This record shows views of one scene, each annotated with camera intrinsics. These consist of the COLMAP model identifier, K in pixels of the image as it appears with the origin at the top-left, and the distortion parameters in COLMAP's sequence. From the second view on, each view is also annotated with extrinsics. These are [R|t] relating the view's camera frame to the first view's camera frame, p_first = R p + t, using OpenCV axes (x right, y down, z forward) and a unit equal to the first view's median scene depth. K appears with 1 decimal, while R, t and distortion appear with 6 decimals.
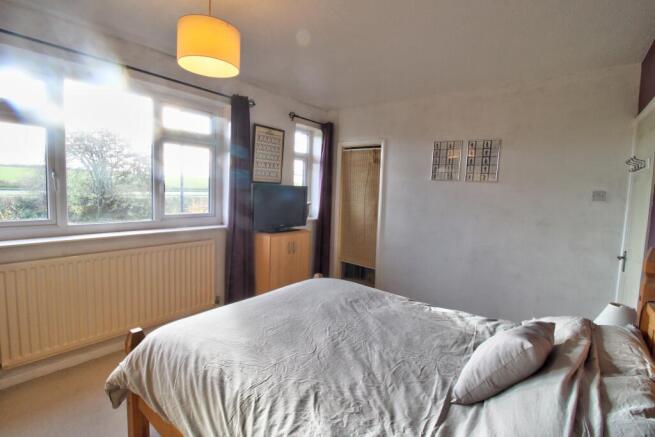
lens RADIAL K [[306.8, 0, 326.8], [0, 306.8, 214.4], [0, 0, 1]] dist [0.001577, -0.014889]
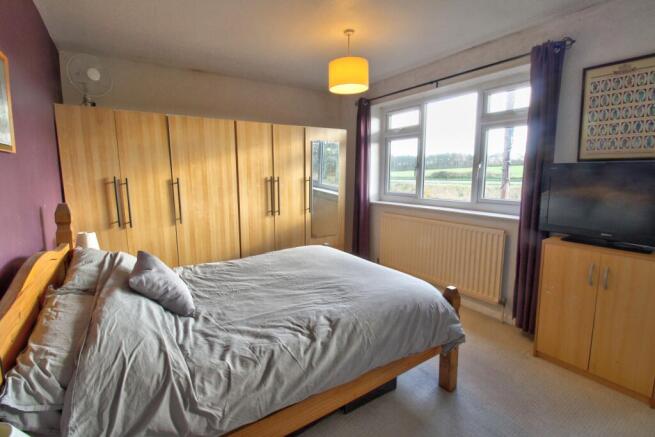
lens RADIAL K [[306.8, 0, 326.8], [0, 306.8, 214.4], [0, 0, 1]] dist [0.001577, -0.014889]
pose [[-0.320736, 0.093007, -0.942591, 0.269206], [-0.085494, 0.988262, 0.126604, -0.013857], [0.943302, 0.121192, -0.309020, 0.347441]]
